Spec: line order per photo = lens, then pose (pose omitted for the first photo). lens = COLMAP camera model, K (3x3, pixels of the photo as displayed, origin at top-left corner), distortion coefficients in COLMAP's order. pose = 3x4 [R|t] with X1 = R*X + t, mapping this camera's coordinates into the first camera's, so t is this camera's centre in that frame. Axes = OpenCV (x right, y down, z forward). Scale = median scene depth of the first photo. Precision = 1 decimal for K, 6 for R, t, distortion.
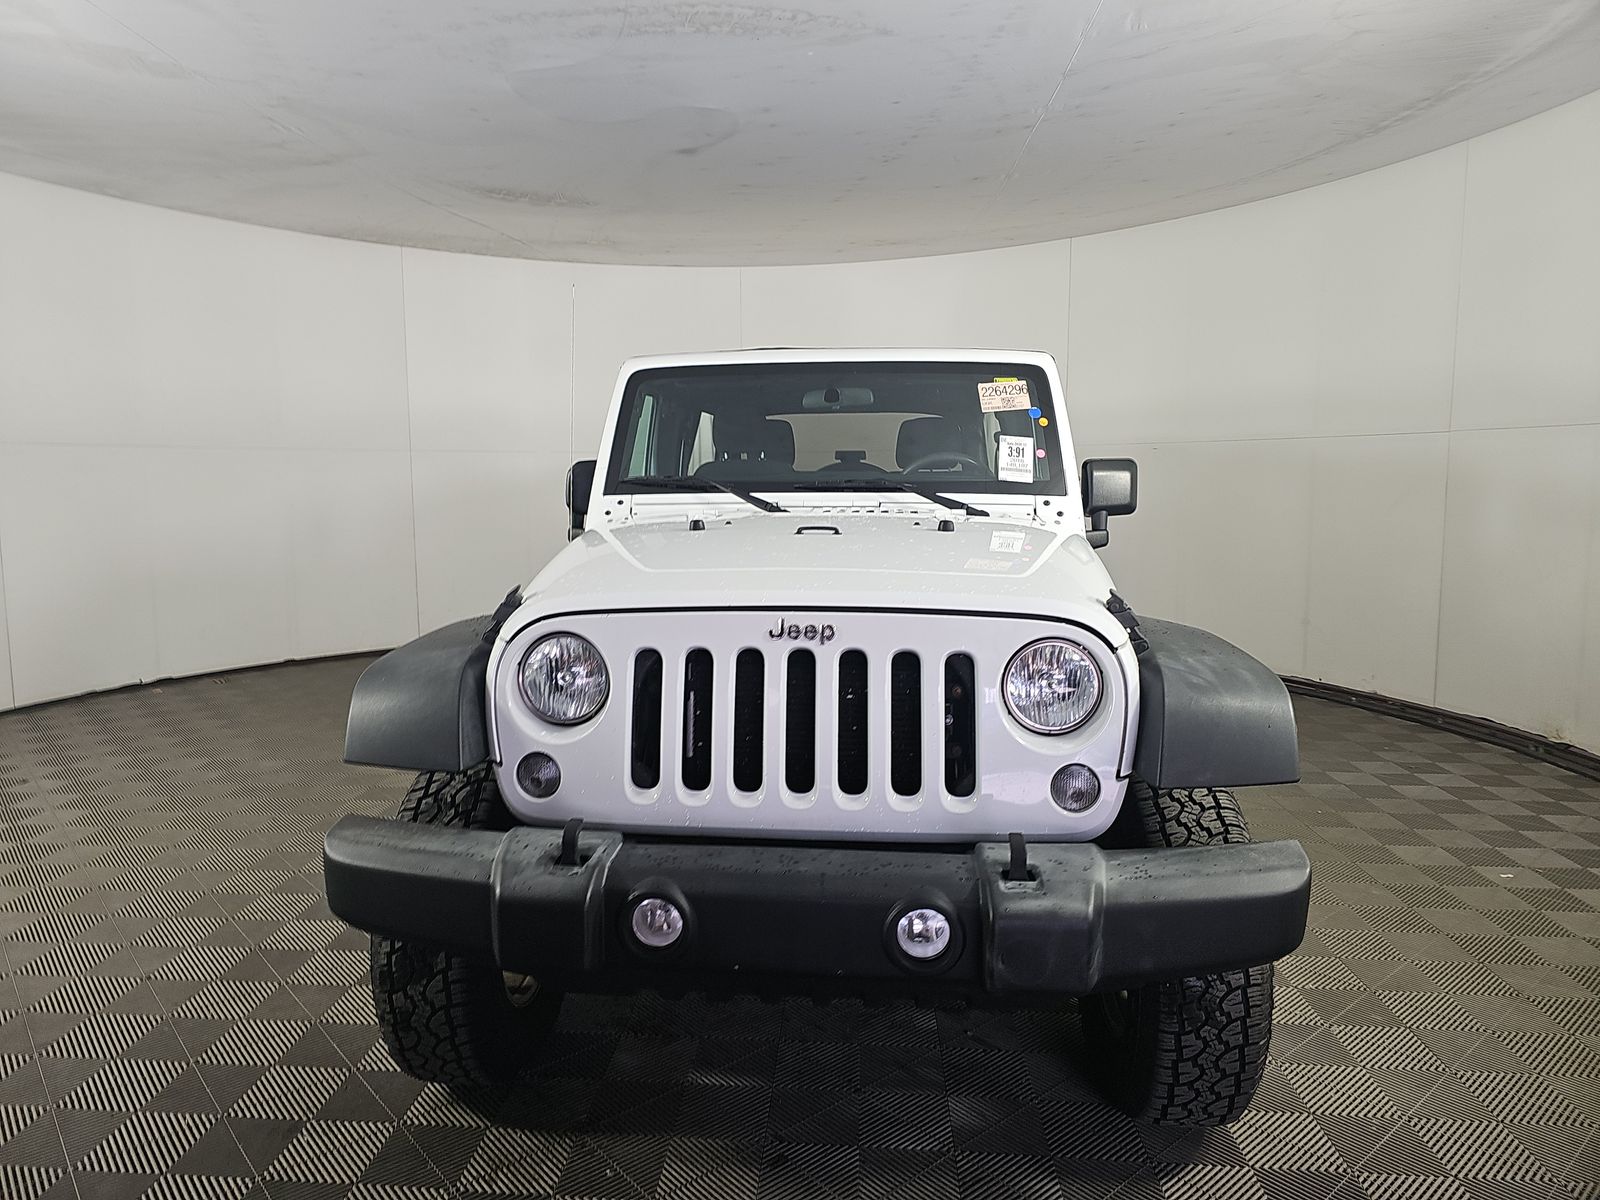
lens RADIAL K [[1022.1, 0, 800.0], [0, 1022.1, 600.0], [0, 0, 1]] dist [0.088097, 0.000746]
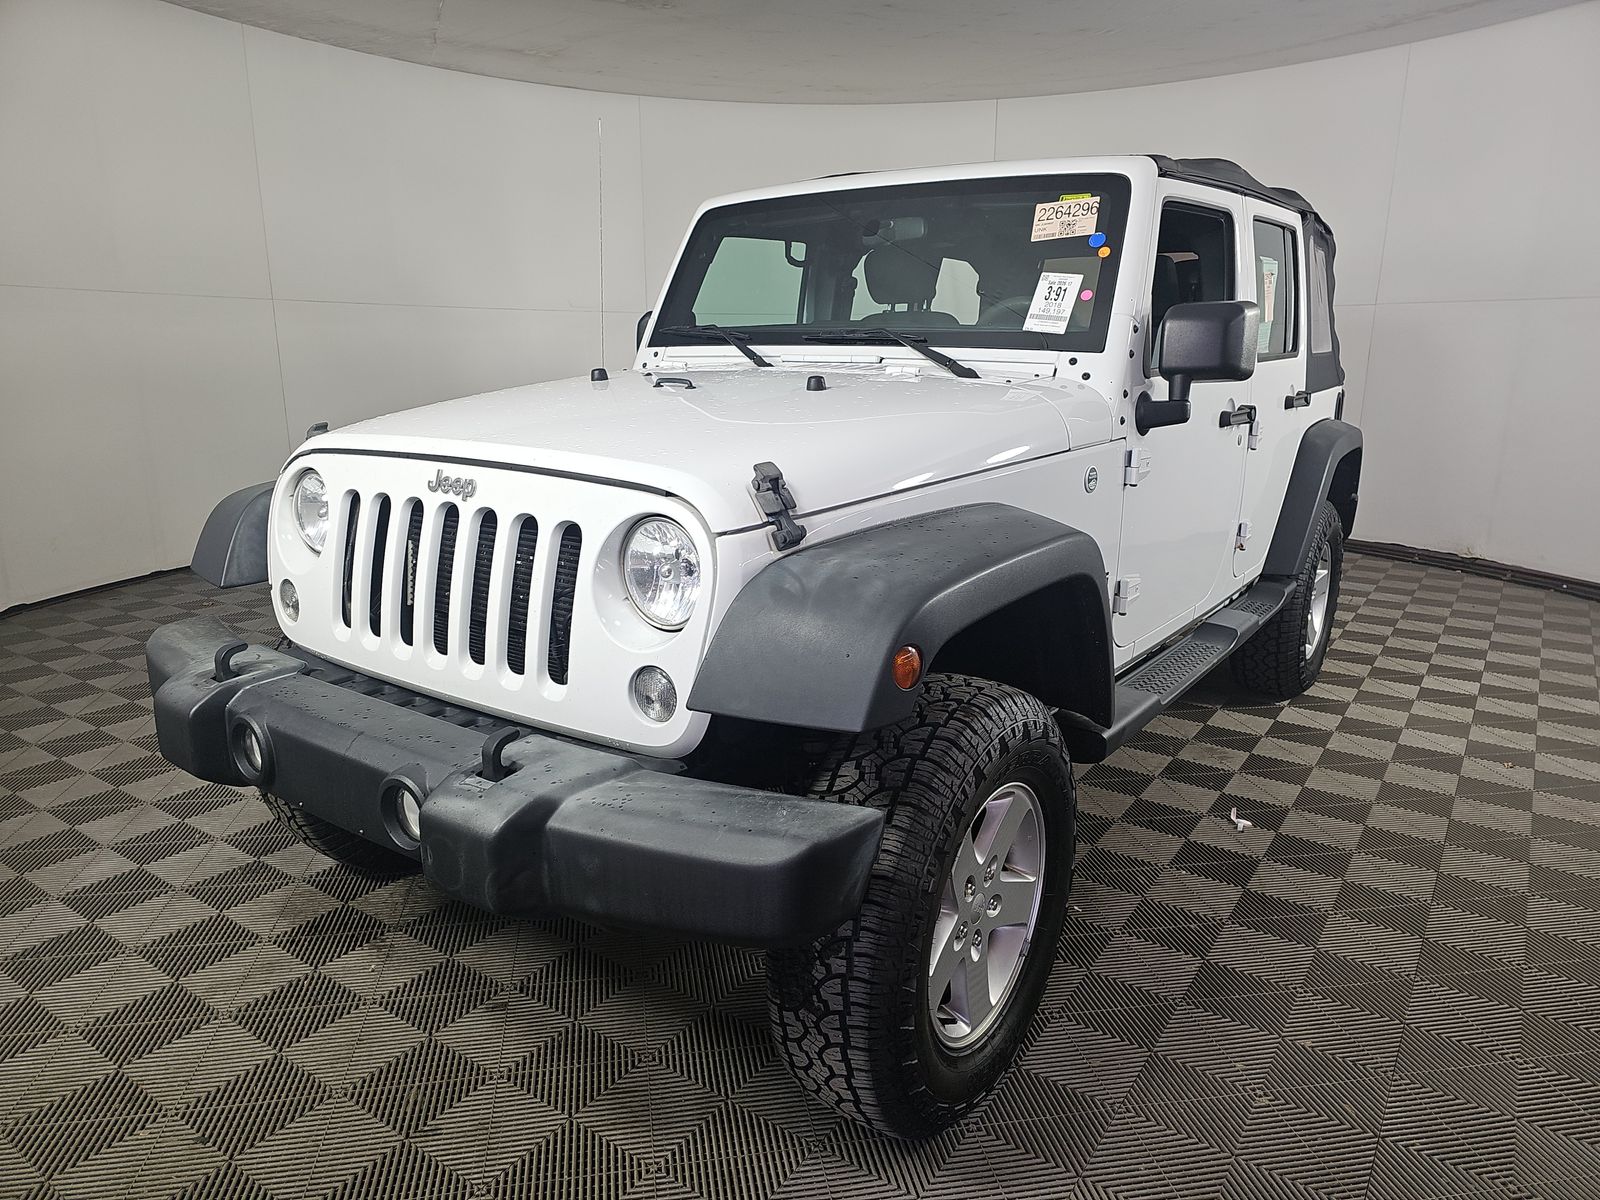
lens RADIAL K [[1079.7, 0, 800.0], [0, 1079.7, 600.0], [0, 0, 1]] dist [0.027965, -0.000319]
pose [[0.852838, 0.127253, -0.506433, 0.493541], [-0.069956, 0.988952, 0.130691, -0.010369], [0.517469, -0.076030, 0.852318, 0.197913]]
